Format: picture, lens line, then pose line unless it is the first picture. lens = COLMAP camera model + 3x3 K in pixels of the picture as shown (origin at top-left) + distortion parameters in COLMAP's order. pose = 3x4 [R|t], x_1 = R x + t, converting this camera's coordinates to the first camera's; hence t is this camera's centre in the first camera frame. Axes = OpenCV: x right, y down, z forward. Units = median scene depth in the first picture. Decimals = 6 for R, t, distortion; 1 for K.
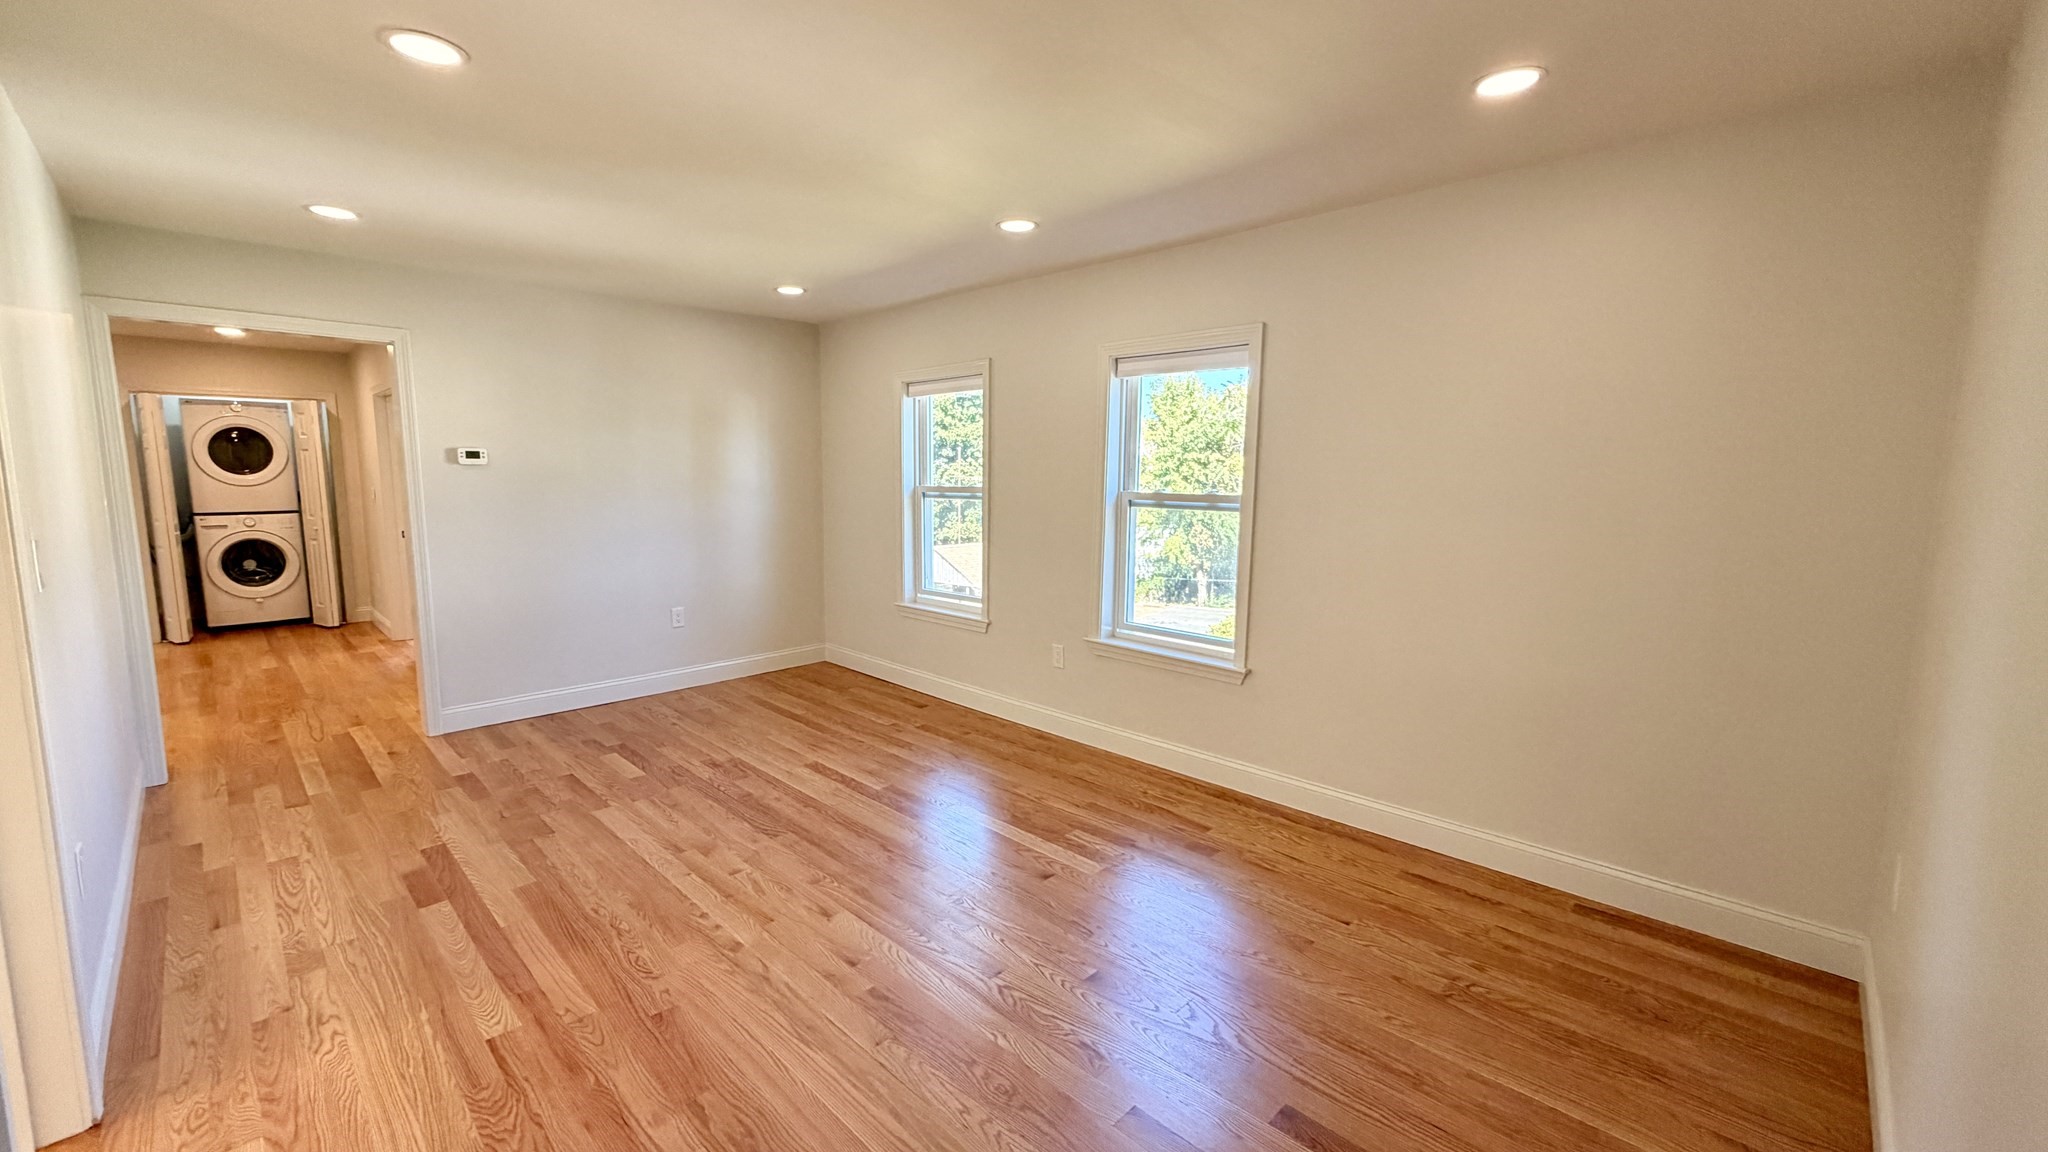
lens RADIAL K [[817.6, 0, 1024.0], [0, 817.6, 576.0], [0, 0, 1]] dist [0.001025, 0.000059]
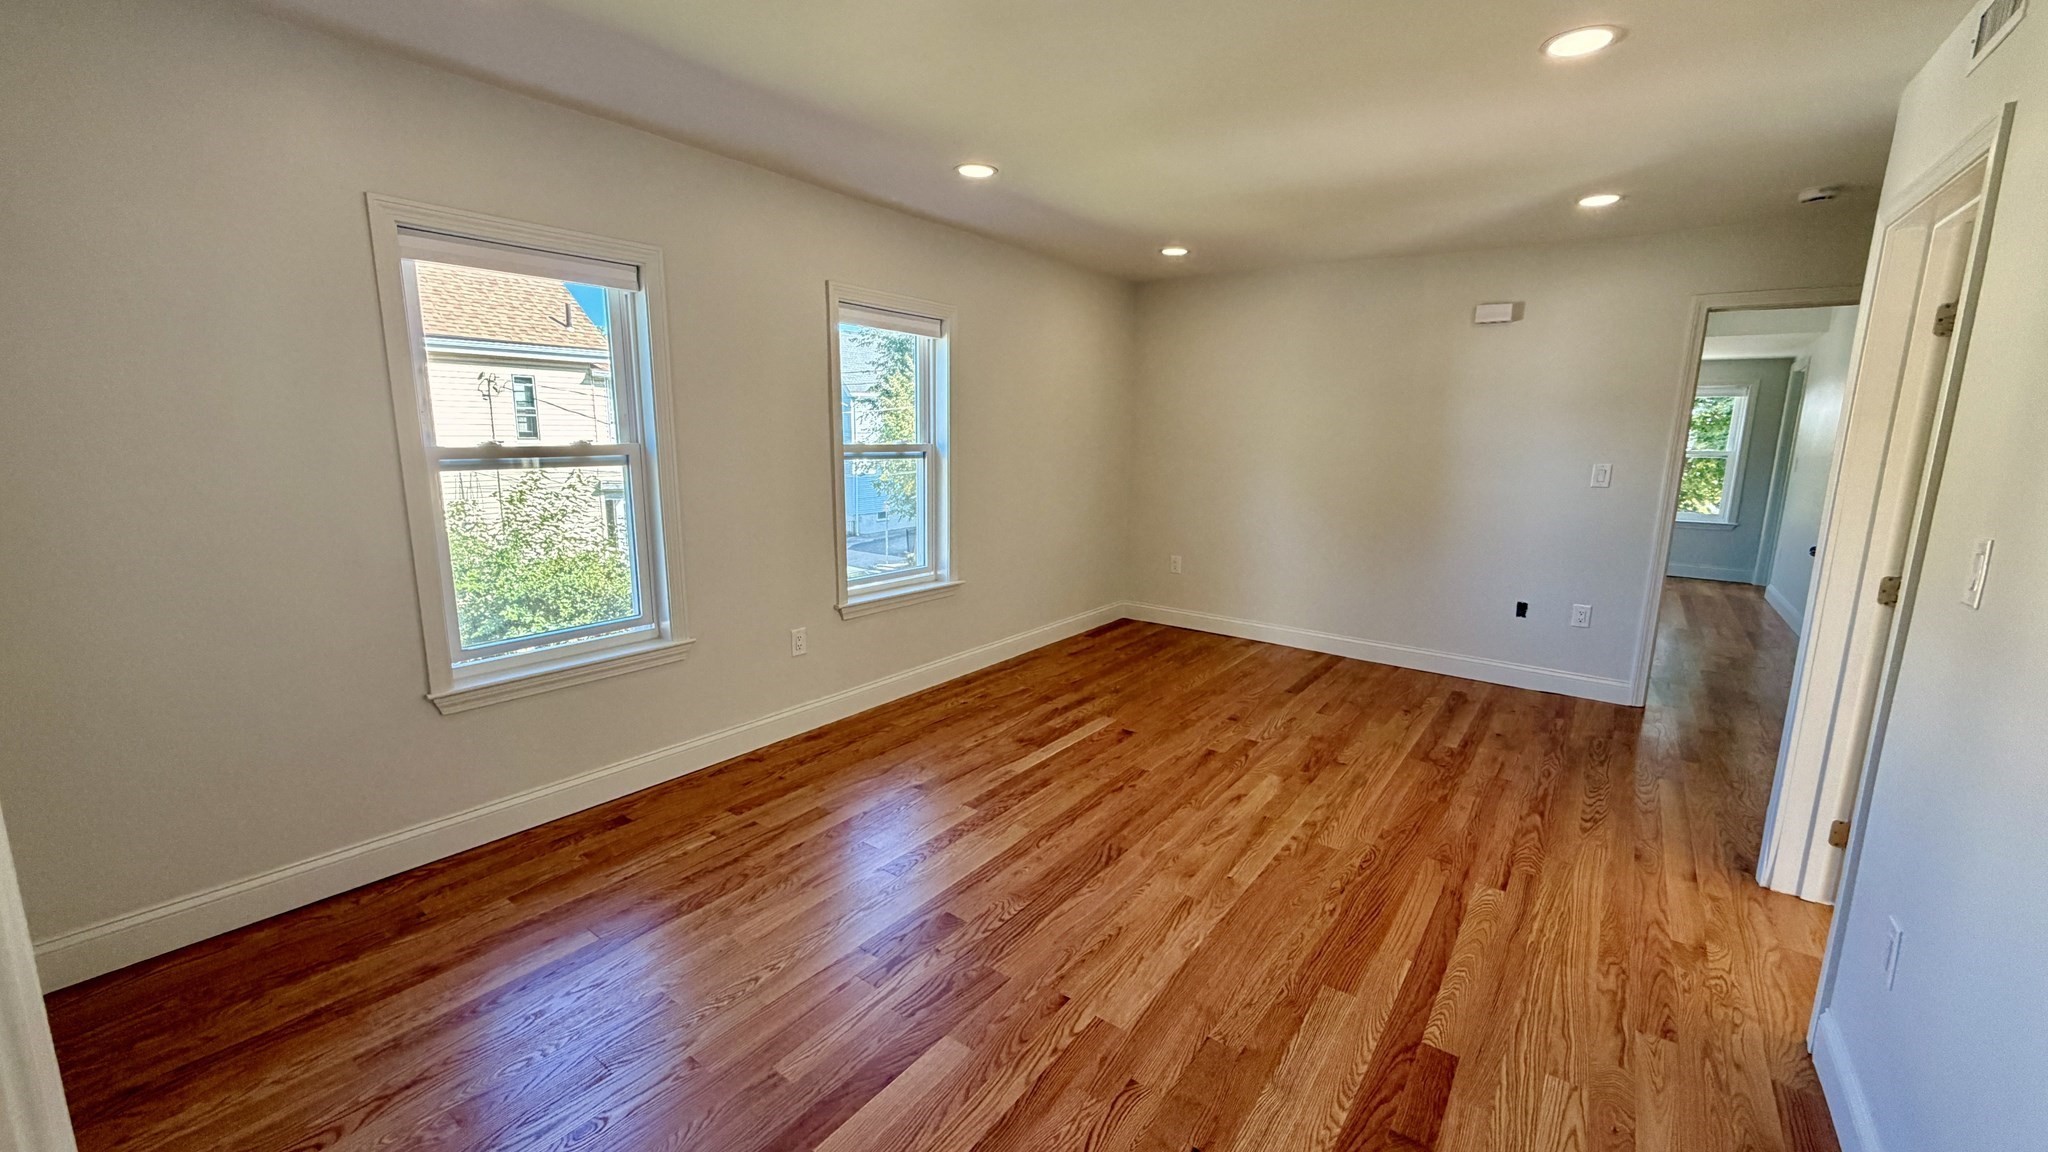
lens RADIAL K [[817.6, 0, 1024.0], [0, 817.6, 576.0], [0, 0, 1]] dist [0.001025, 0.000059]
pose [[-0.147955, -0.184059, 0.971716, -1.078874], [0.109537, 0.973435, 0.201063, -0.151558], [-0.982909, 0.136187, -0.123863, 1.166599]]
